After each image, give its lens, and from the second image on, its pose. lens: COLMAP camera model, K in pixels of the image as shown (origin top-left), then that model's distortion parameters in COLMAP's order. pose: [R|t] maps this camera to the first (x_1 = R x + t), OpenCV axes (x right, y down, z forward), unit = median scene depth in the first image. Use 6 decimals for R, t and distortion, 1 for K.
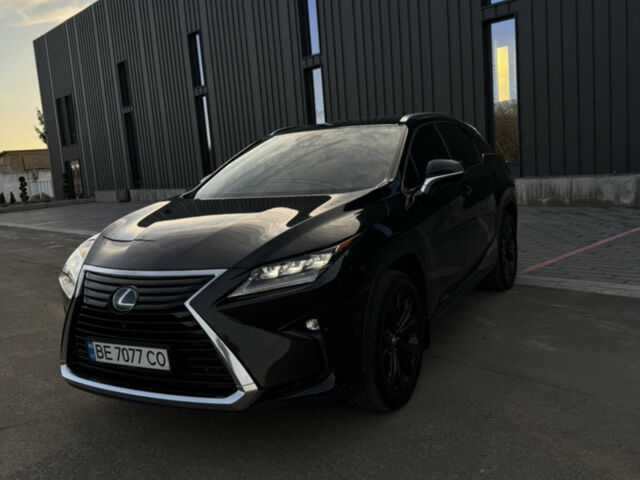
lens RADIAL K [[608.8, 0, 310.4], [0, 608.8, 240.5], [0, 0, 1]] dist [0.133091, -0.271637]
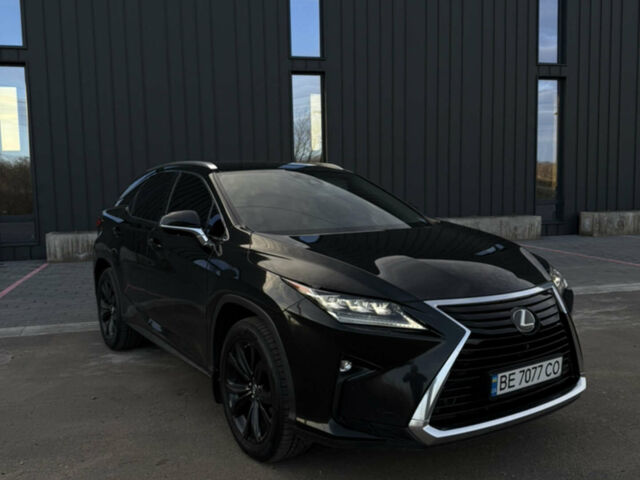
lens RADIAL K [[587.1, 0, 320.3], [0, 587.1, 285.1], [0, 0, 1]] dist [0.127596, -0.231192]
pose [[0.437394, -0.070548, 0.896499, -1.187050], [0.100878, 0.994475, 0.029040, -0.020473], [-0.893594, 0.077735, 0.442094, 0.787045]]
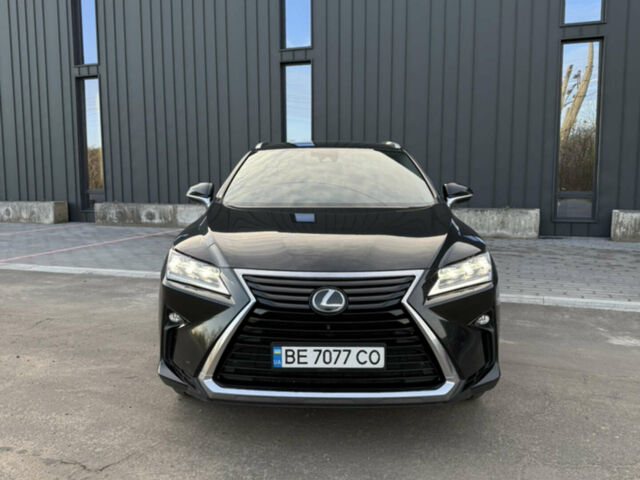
lens RADIAL K [[608.8, 0, 310.4], [0, 608.8, 240.5], [0, 0, 1]] dist [0.133091, -0.271637]
pose [[0.877663, 0.025129, 0.478619, -0.728121], [-0.003360, 0.998923, -0.046286, 0.040531], [-0.479267, 0.039015, 0.876802, 0.132440]]
